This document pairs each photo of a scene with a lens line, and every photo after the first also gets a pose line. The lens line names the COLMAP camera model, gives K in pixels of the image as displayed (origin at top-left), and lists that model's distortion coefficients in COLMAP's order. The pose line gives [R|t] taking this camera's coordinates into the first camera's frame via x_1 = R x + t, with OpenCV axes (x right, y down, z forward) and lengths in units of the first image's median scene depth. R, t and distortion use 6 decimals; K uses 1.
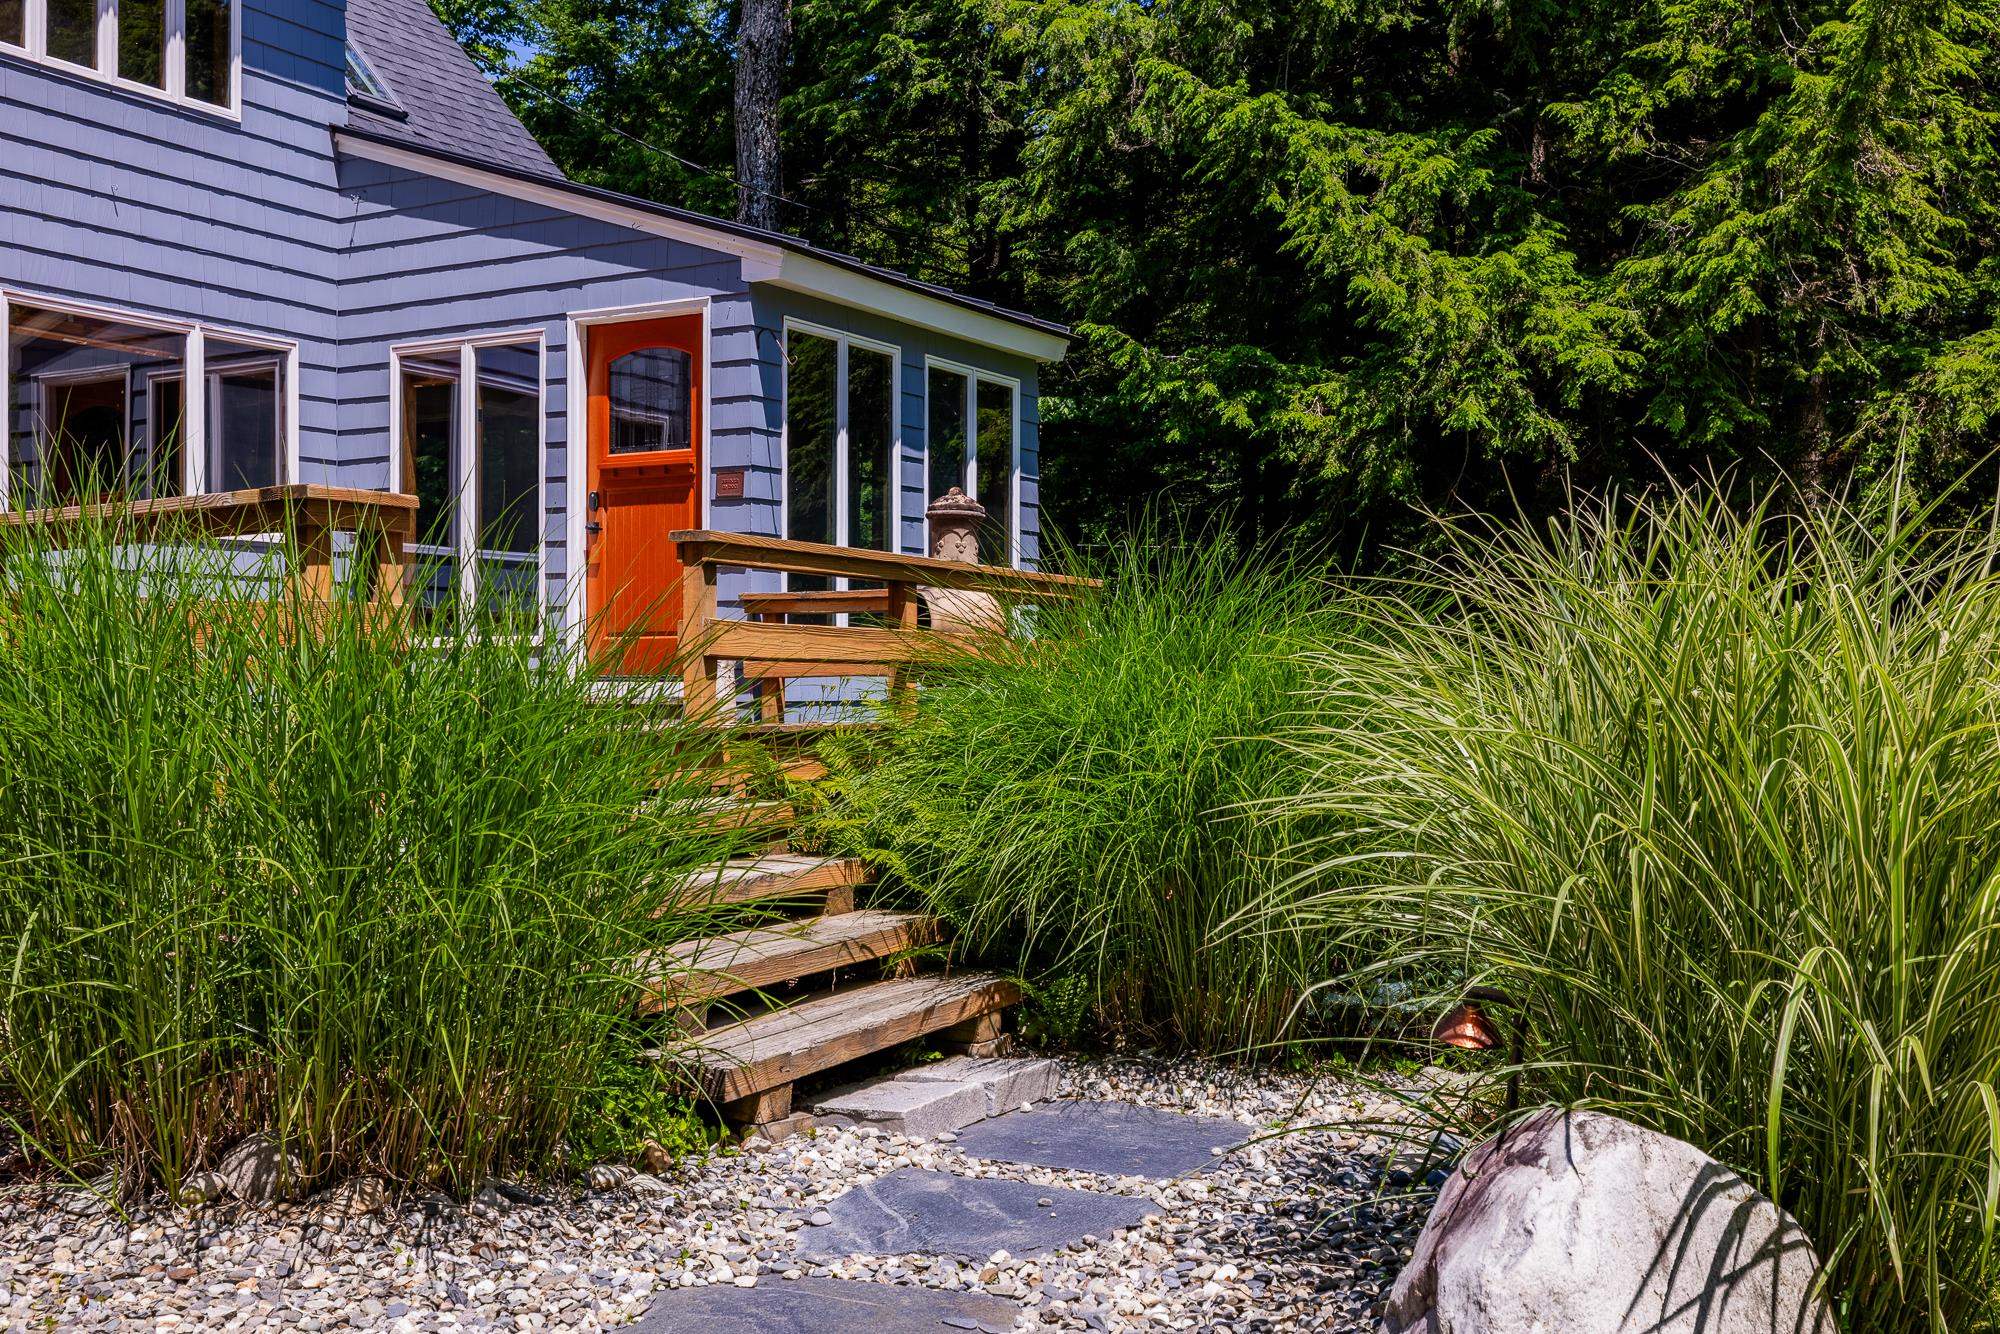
lens RADIAL K [[2004.1, 0, 980.2], [0, 2004.1, 652.5], [0, 0, 1]] dist [0.003592, 0.000000]
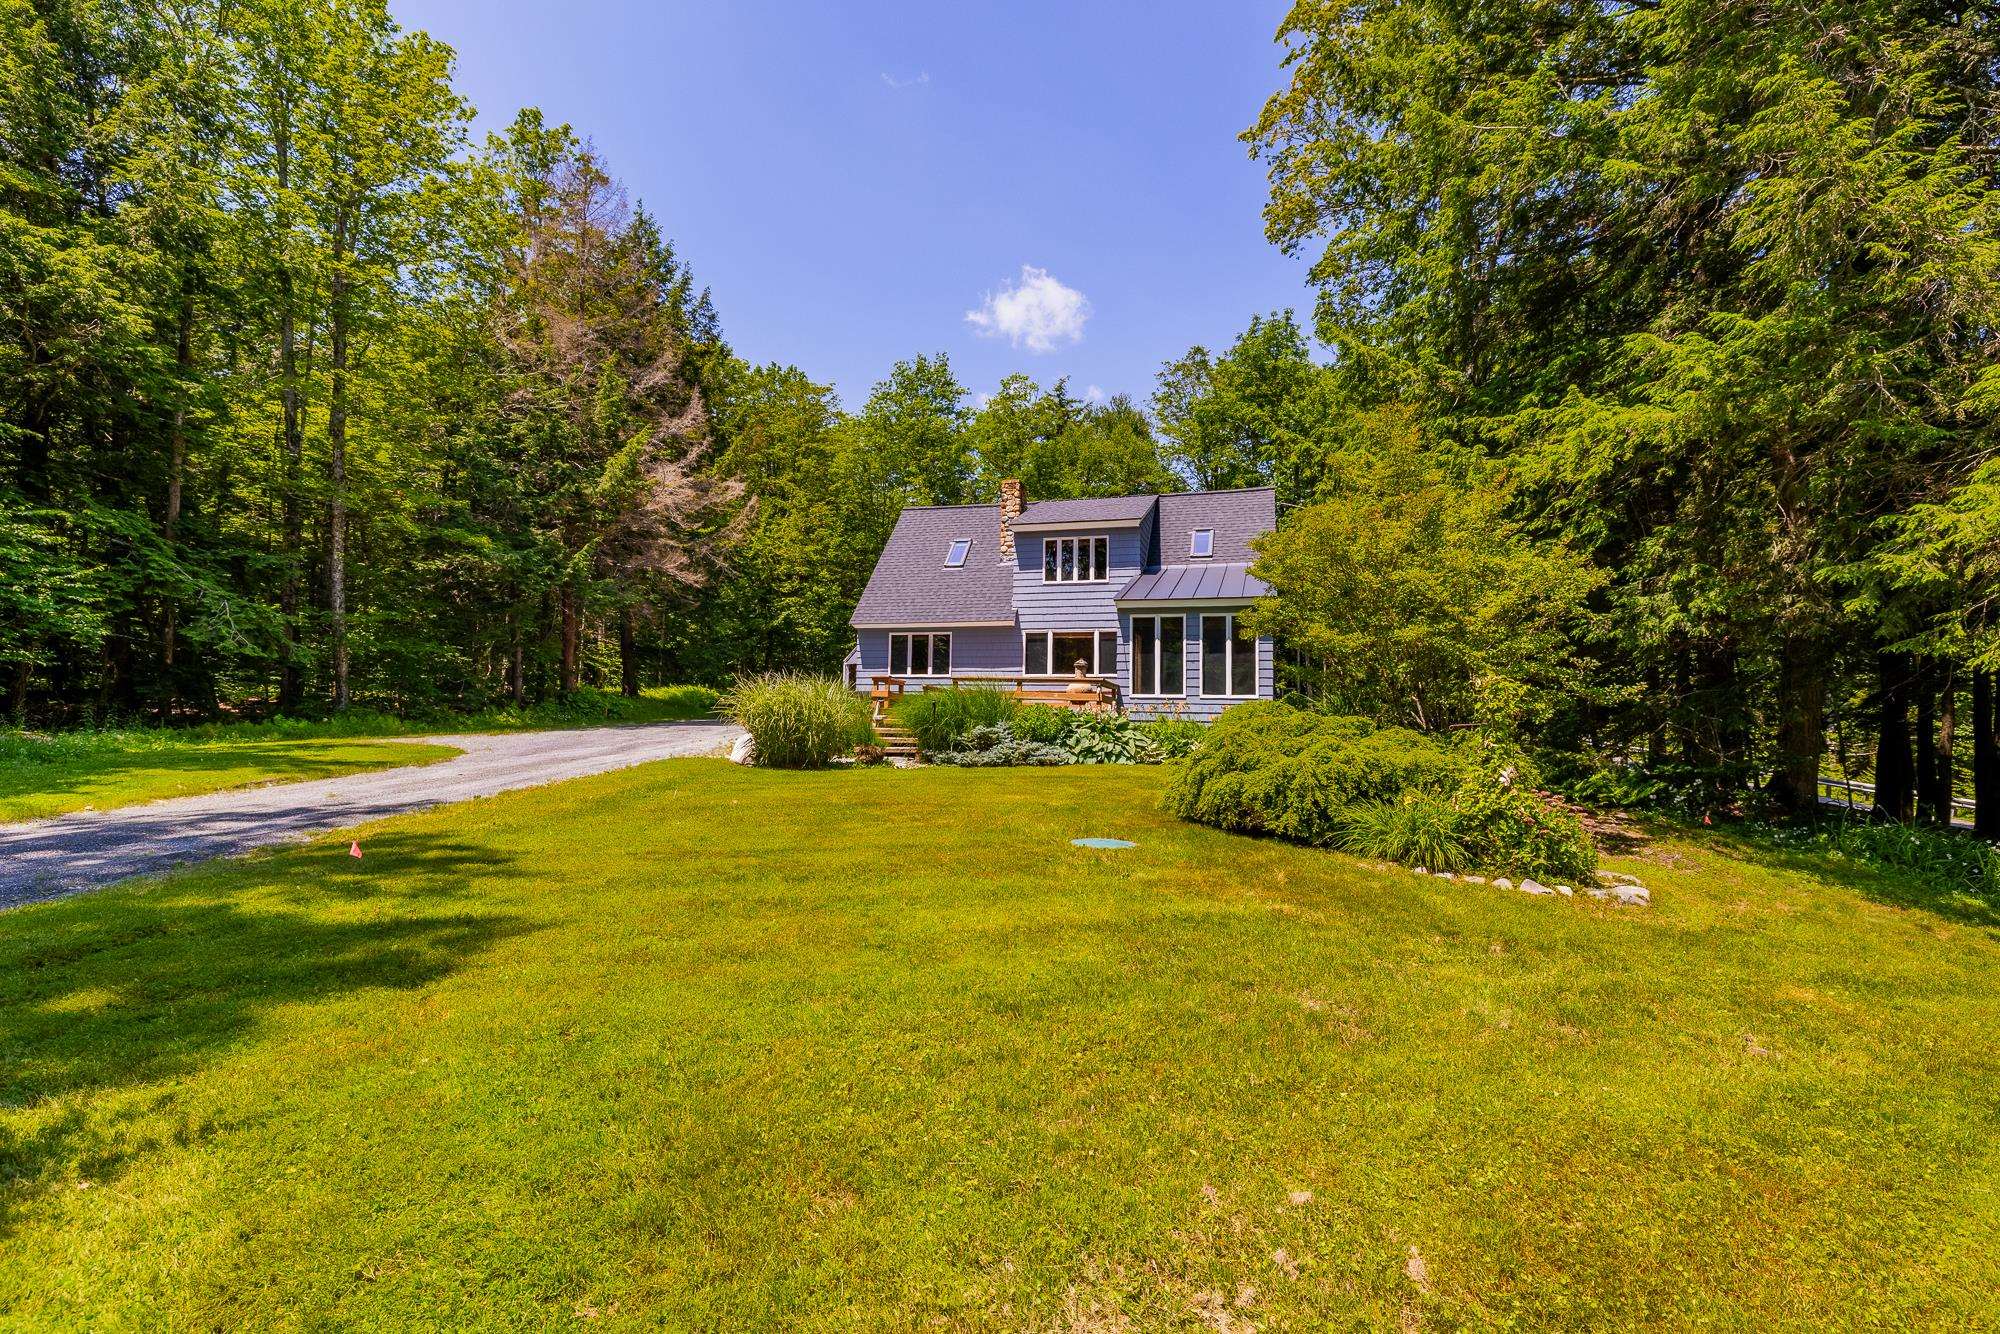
lens RADIAL K [[900.6, 0, 1012.8], [0, 900.6, 677.0], [0, 0, 1]] dist [-0.023576, -0.000248]
pose [[0.234412, -0.046232, -0.971038, 1.596388], [-0.002241, 0.998840, -0.048096, 0.043419], [0.972135, 0.013451, 0.234036, 0.359239]]
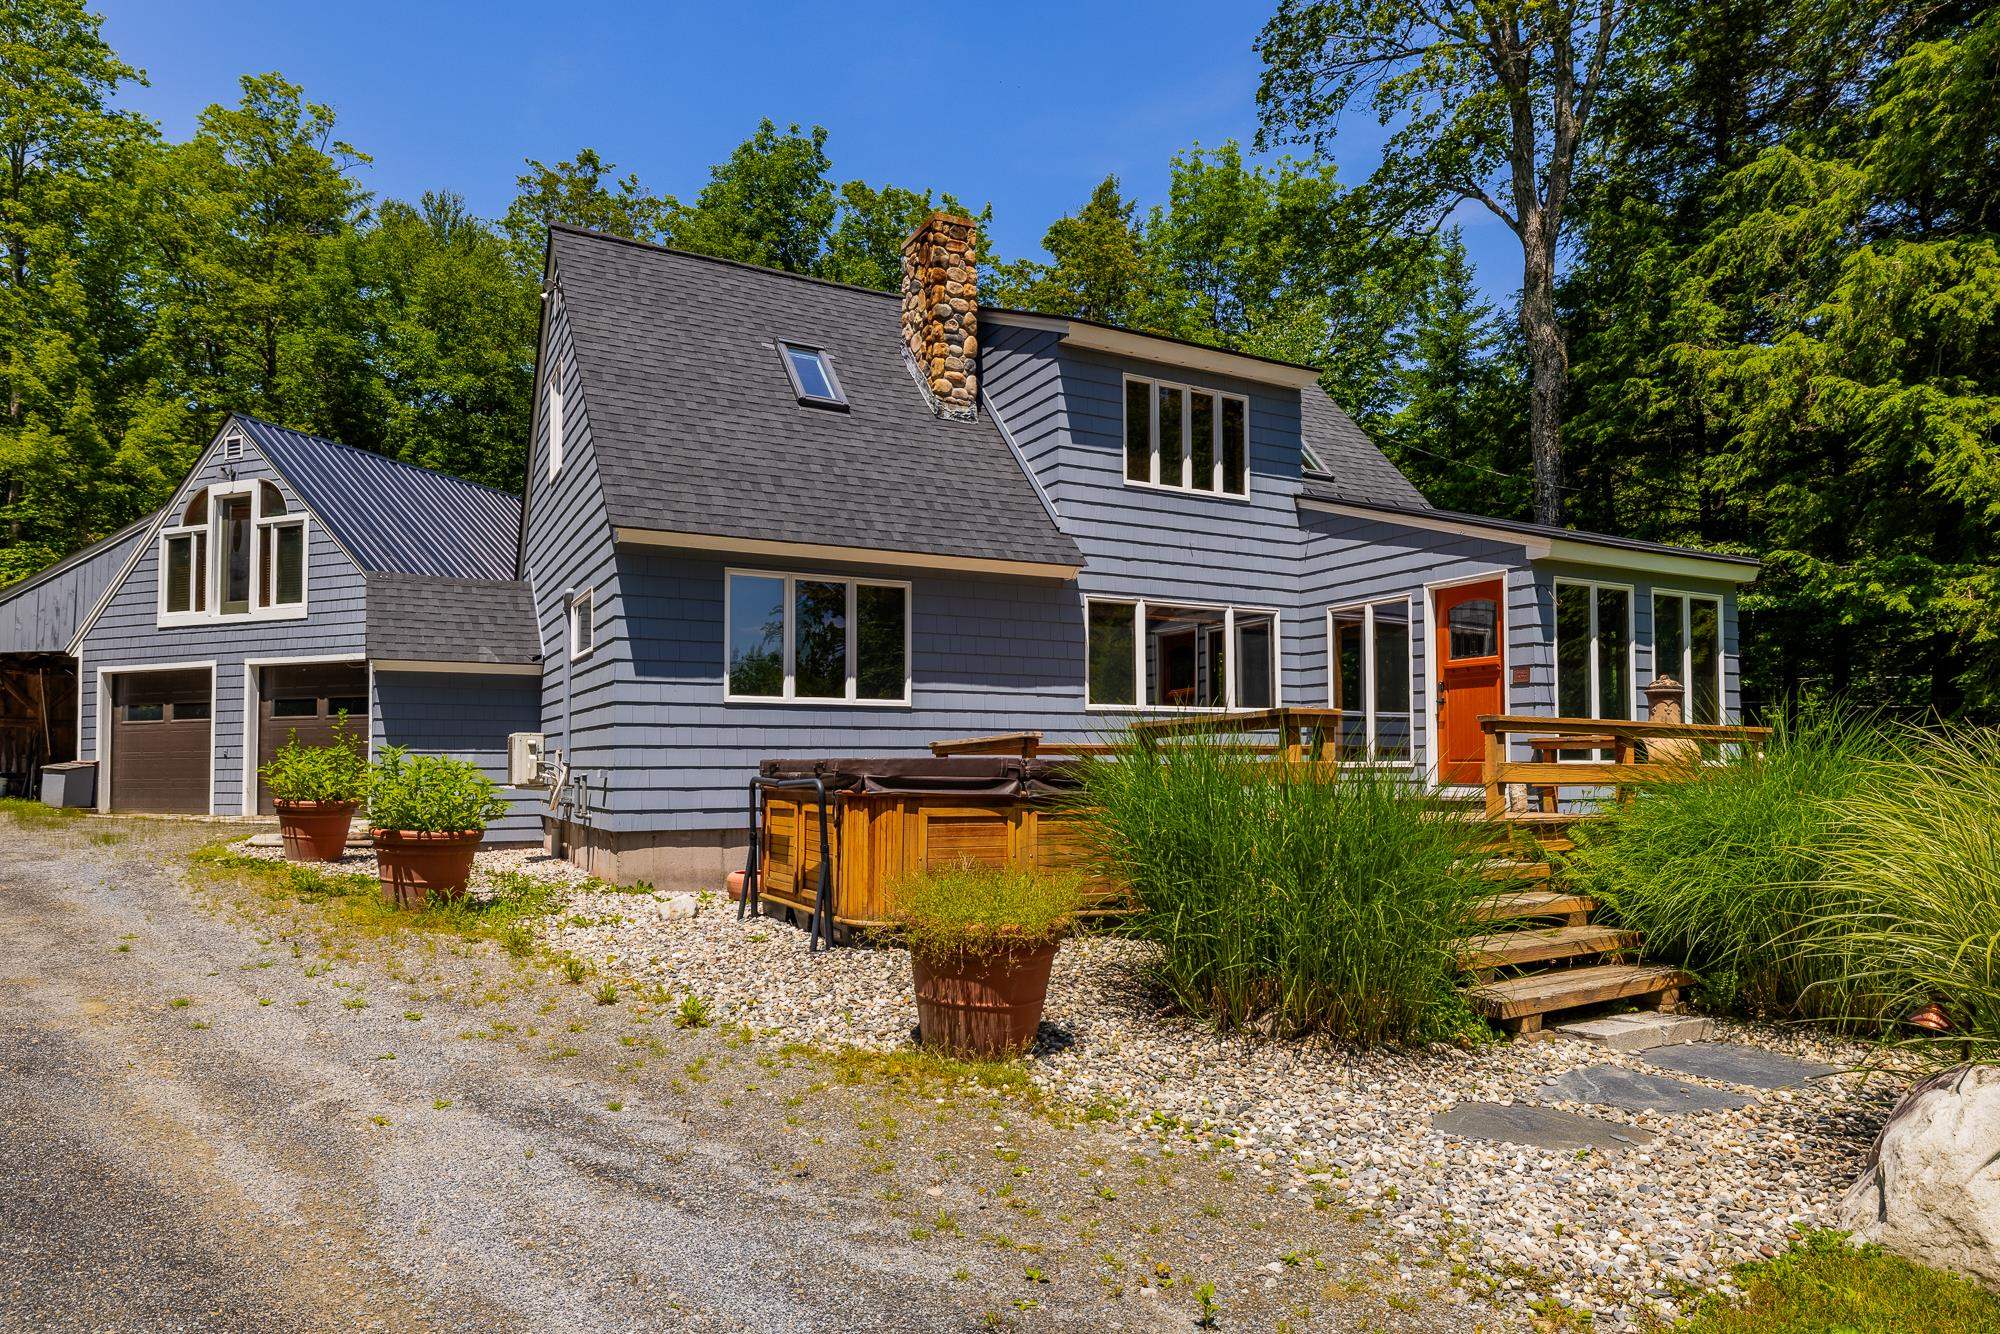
lens RADIAL K [[1173.2, 0, 992.4], [0, 1173.2, 731.8], [0, 0, 1]] dist [-0.007626, -0.004258]
pose [[0.843588, -0.019492, -0.536637, 0.033061], [0.009532, 0.999727, -0.021329, -0.017009], [0.536906, 0.012878, 0.843544, -0.109242]]
